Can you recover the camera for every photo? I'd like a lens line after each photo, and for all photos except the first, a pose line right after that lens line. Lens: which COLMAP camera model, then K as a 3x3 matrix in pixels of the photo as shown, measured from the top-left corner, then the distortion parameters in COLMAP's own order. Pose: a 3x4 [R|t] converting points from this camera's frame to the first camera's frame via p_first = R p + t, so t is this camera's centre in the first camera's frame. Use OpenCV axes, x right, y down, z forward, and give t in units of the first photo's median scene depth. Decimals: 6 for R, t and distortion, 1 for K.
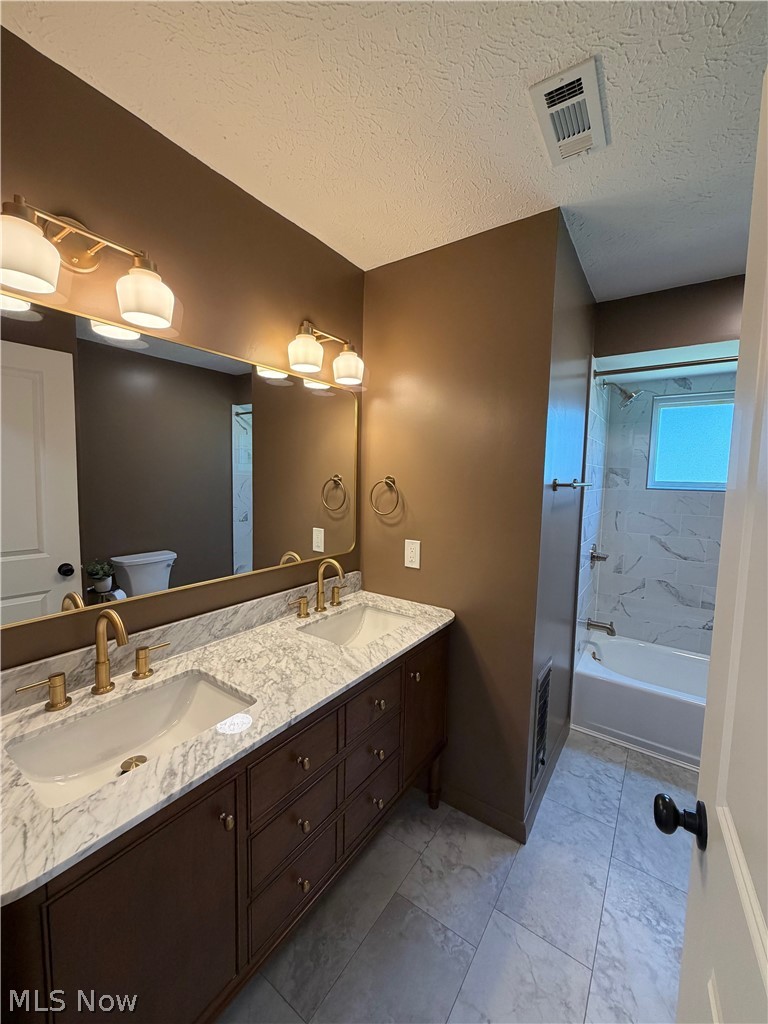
lens RADIAL K [[409.2, 0, 386.6], [0, 409.2, 509.1], [0, 0, 1]] dist [0.000674, 0.000610]
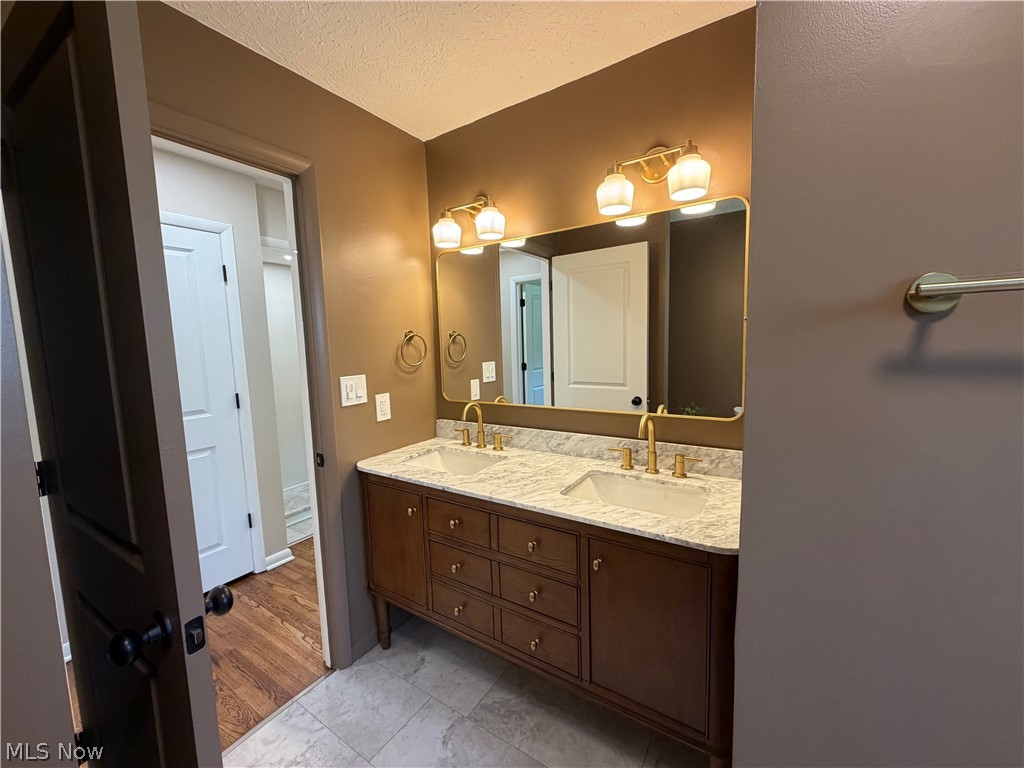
lens RADIAL K [[409.2, 0, 511.4], [0, 409.2, 382.9], [0, 0, 1]] dist [0.000674, 0.000610]
pose [[0.035866, 0.082005, -0.995986, 0.808651], [-0.057678, 0.995136, 0.079858, 0.001229], [0.997691, 0.054582, 0.040422, 0.755766]]
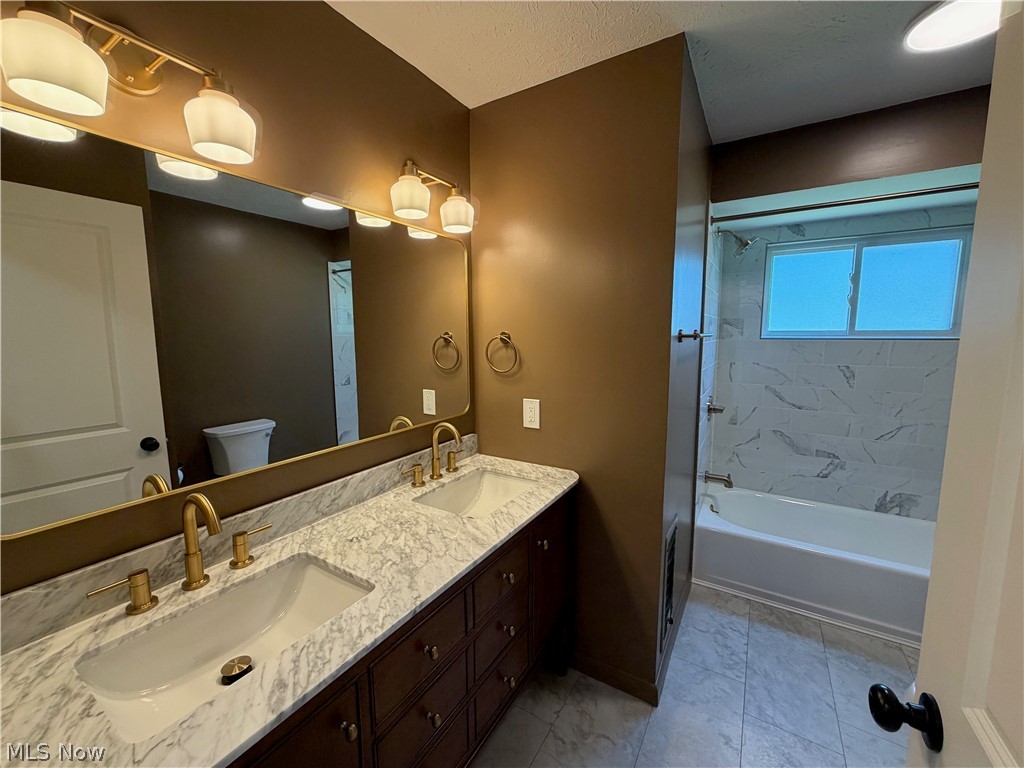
lens RADIAL K [[409.2, 0, 511.2], [0, 409.2, 381.2], [0, 0, 1]] dist [0.000674, 0.000610]
pose [[0.998193, -0.032518, 0.050522, -0.036639], [0.030745, 0.998897, 0.035496, -0.000905], [-0.051620, -0.033879, 0.998092, 0.077269]]
